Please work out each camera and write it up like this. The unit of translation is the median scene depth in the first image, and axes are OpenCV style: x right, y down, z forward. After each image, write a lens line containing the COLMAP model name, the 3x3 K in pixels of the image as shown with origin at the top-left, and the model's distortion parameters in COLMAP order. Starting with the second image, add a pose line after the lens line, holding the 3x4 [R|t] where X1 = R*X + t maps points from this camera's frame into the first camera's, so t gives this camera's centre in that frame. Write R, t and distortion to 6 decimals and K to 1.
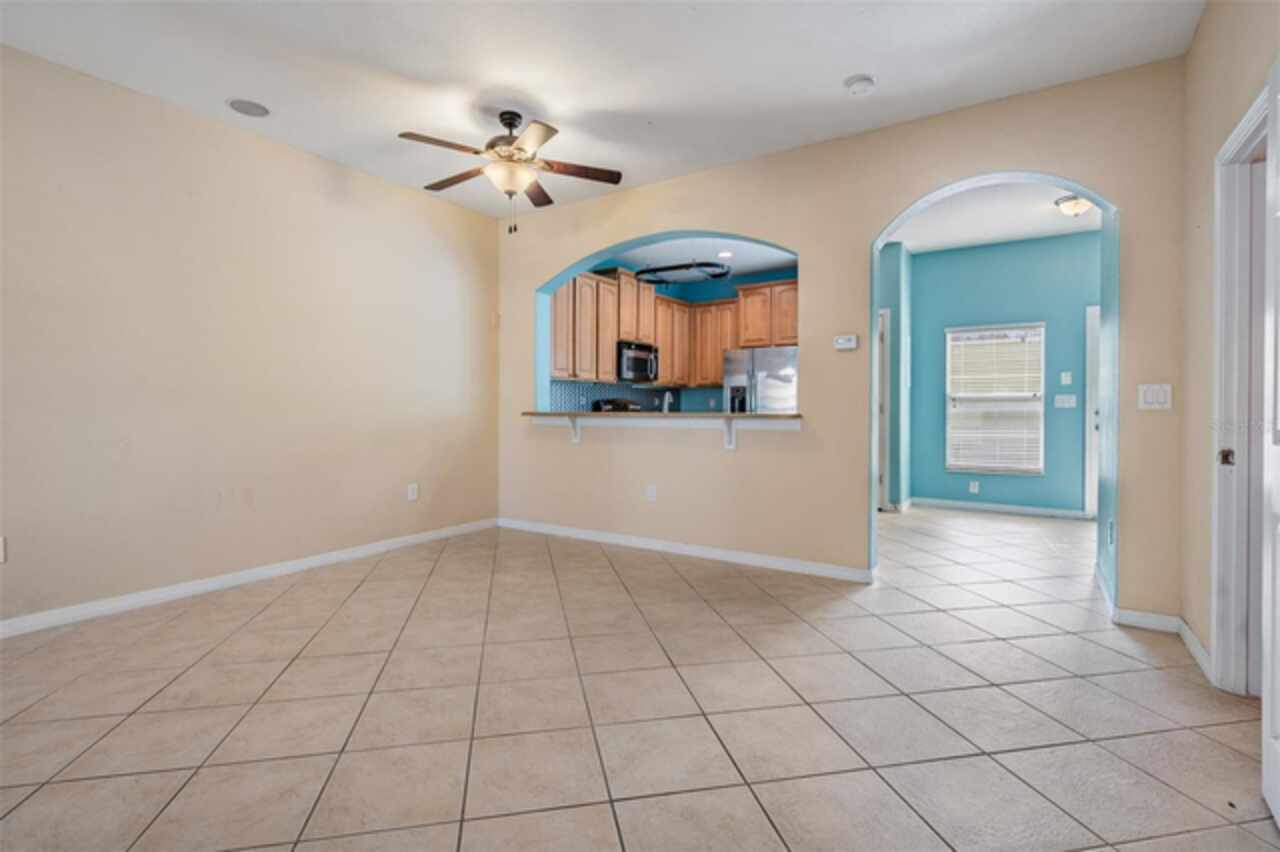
lens RADIAL K [[598.4, 0, 637.2], [0, 598.4, 415.6], [0, 0, 1]] dist [-0.000159, 0.000036]
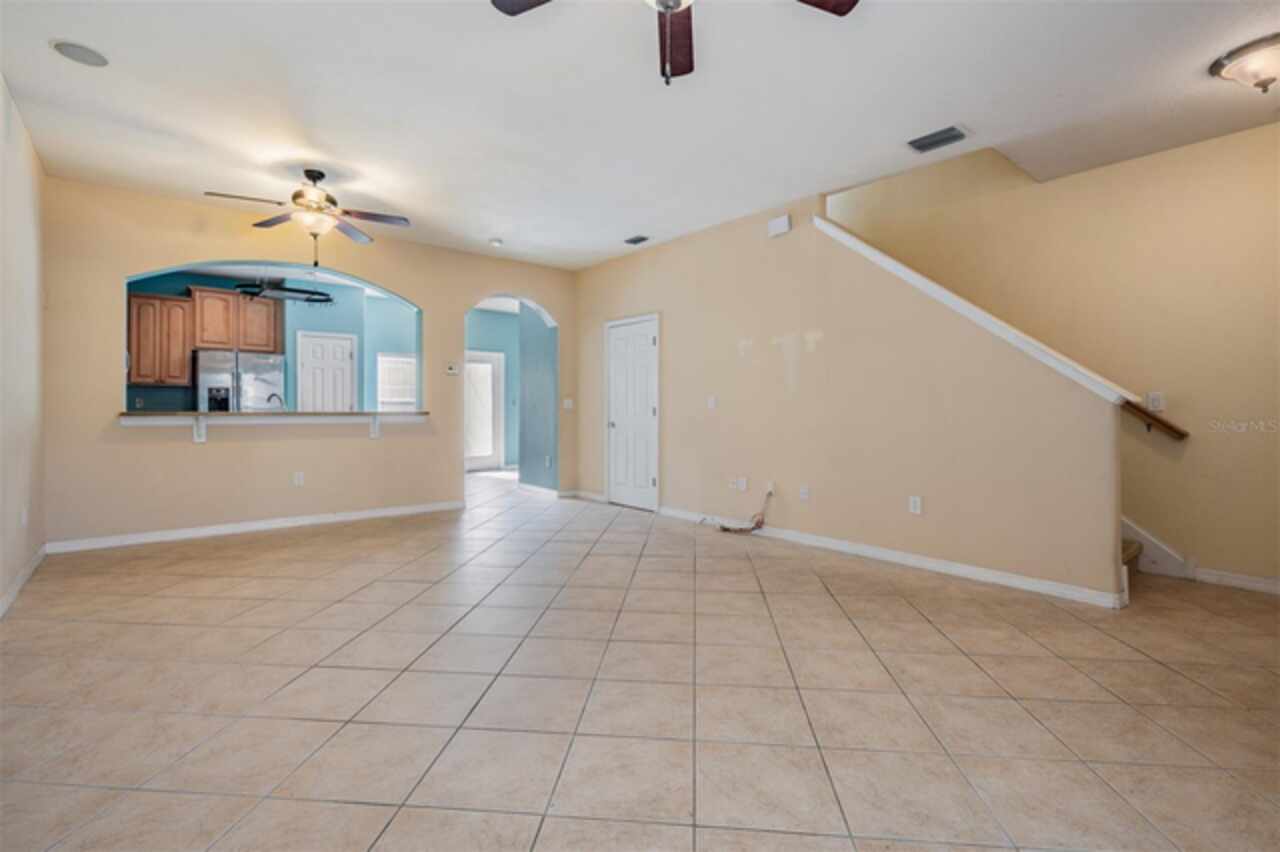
lens RADIAL K [[588.1, 0, 641.1], [0, 588.1, 422.4], [0, 0, 1]] dist [0.001396, 0.000782]
pose [[0.284059, -0.023396, 0.958521, -0.632248], [0.010020, 0.999720, 0.021432, -0.001596], [-0.958754, 0.003517, 0.284214, 0.000126]]
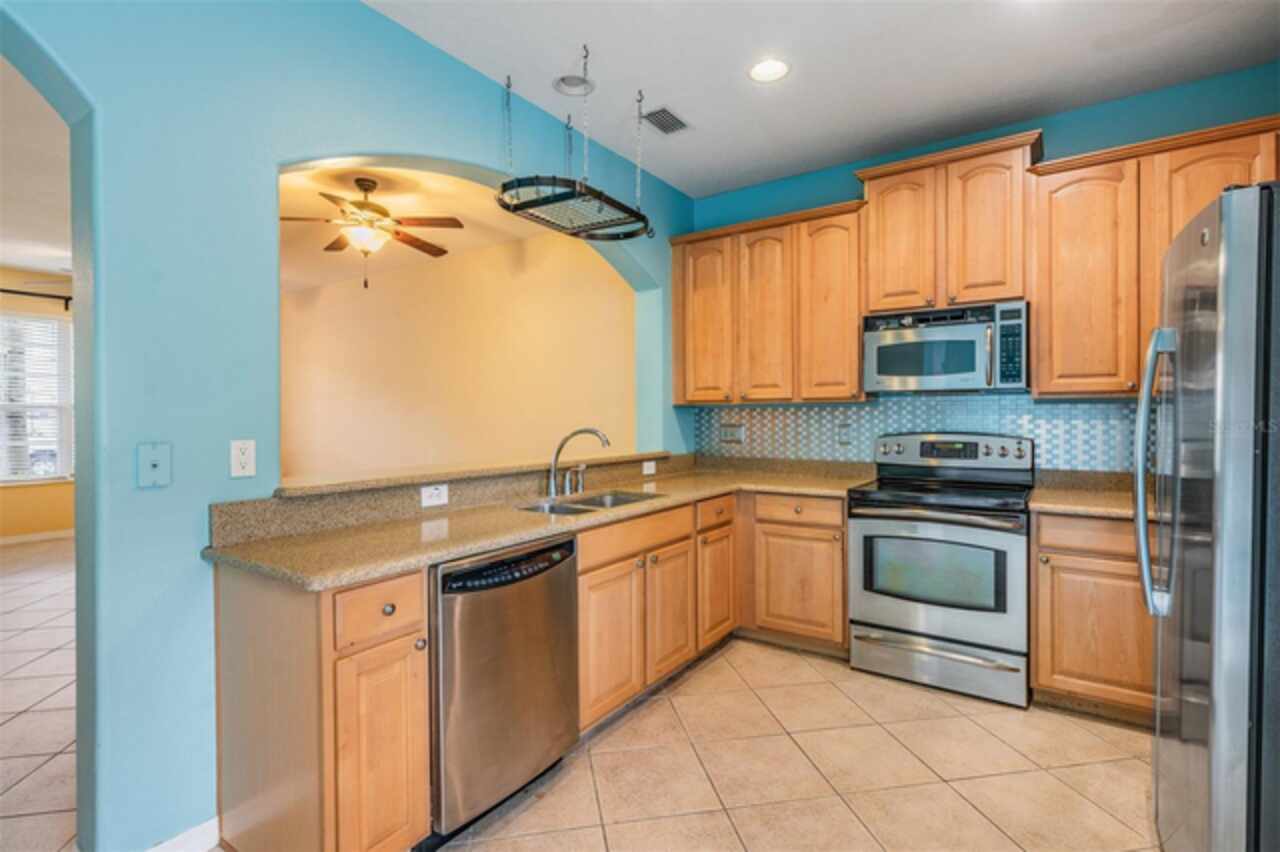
lens RADIAL K [[627.3, 0, 639.1], [0, 627.3, 411.3], [0, 0, 1]] dist [-0.000040, 0.000273]
pose [[-0.036840, -0.000437, -0.999321, 0.482229], [-0.002413, 0.999997, -0.000349, -0.043666], [0.999318, 0.002399, -0.036841, 0.802013]]
